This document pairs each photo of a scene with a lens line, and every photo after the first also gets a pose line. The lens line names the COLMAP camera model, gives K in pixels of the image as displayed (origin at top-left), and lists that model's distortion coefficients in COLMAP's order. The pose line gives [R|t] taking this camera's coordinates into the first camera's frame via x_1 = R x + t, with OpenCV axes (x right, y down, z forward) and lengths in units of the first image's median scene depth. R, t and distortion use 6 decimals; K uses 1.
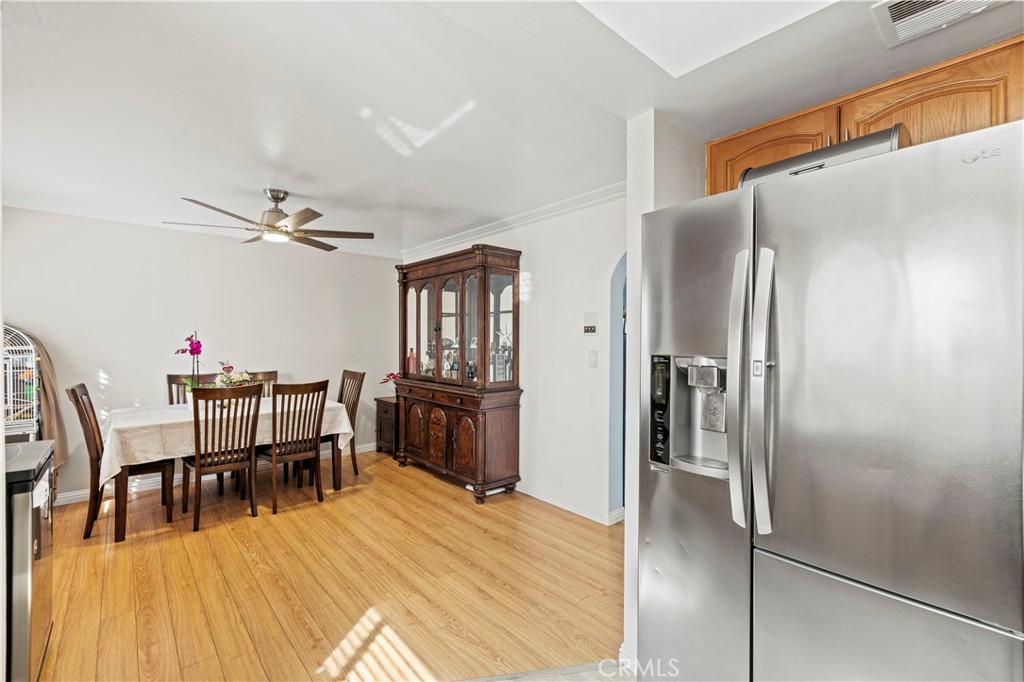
lens RADIAL K [[427.1, 0, 509.1], [0, 427.1, 345.1], [0, 0, 1]] dist [-0.000917, 0.000134]
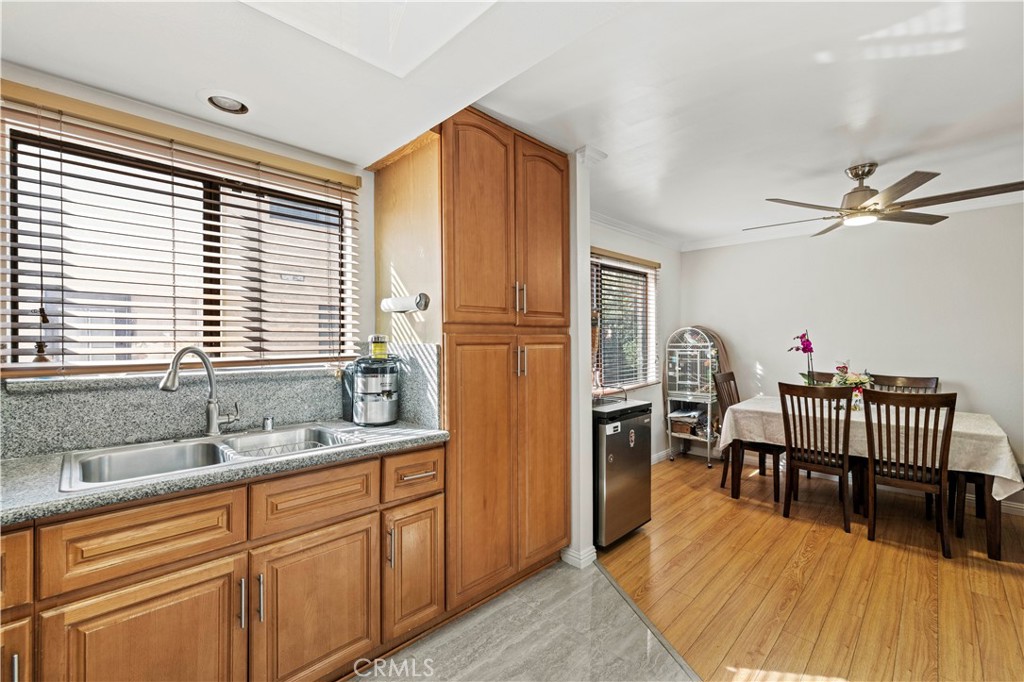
lens RADIAL K [[433.7, 0, 506.4], [0, 433.7, 341.0], [0, 0, 1]] dist [0.000371, -0.000100]
pose [[0.052835, 0.001111, -0.998603, 0.278124], [-0.008143, 0.999967, 0.000682, -0.000174], [0.998570, 0.008095, 0.052843, 0.215032]]
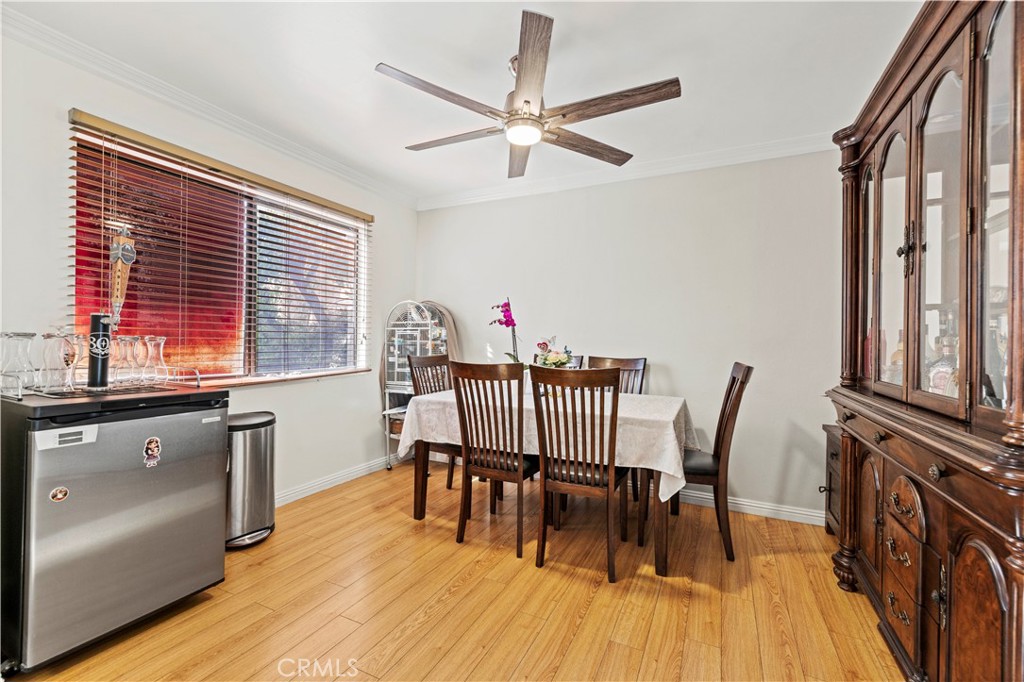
lens RADIAL K [[436.7, 0, 512.0], [0, 436.7, 341.0], [0, 0, 1]] dist [0.003170, 0.000035]
pose [[0.373615, 0.000057, -0.927584, 0.050843], [-0.024085, 0.999663, -0.009640, 0.059226], [0.927271, 0.025942, 0.373490, 0.692214]]
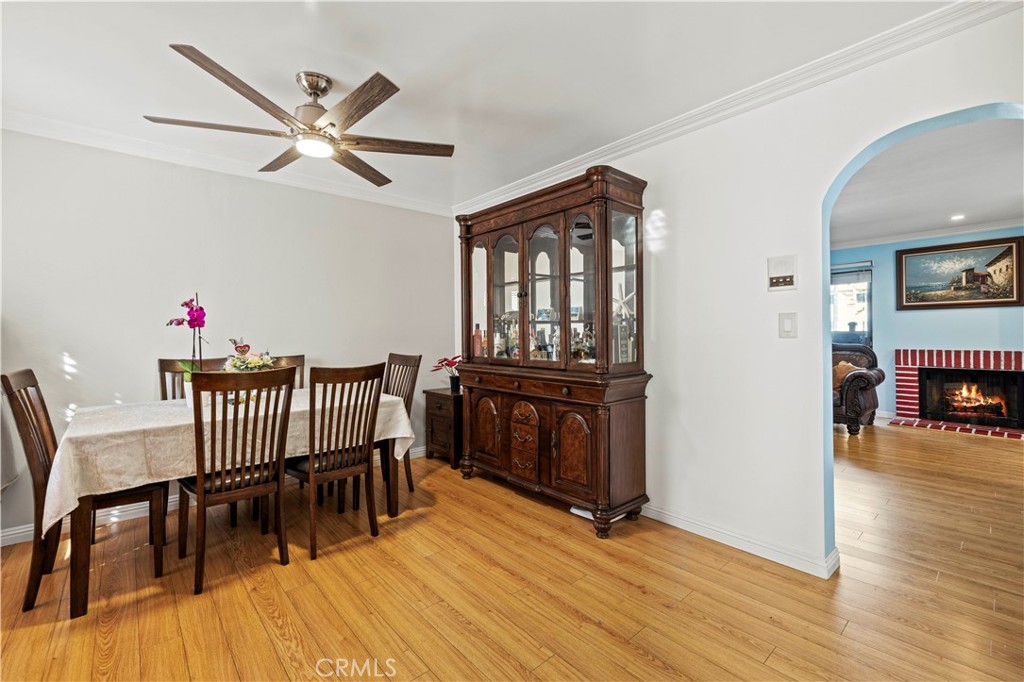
lens RADIAL K [[430.2, 0, 508.6], [0, 430.2, 337.4], [0, 0, 1]] dist [0.002532, -0.000015]
pose [[0.999883, -0.010807, -0.010808, -0.222727], [0.010752, 0.999929, -0.005059, 0.048207], [0.010862, 0.004943, 0.999929, 0.308958]]
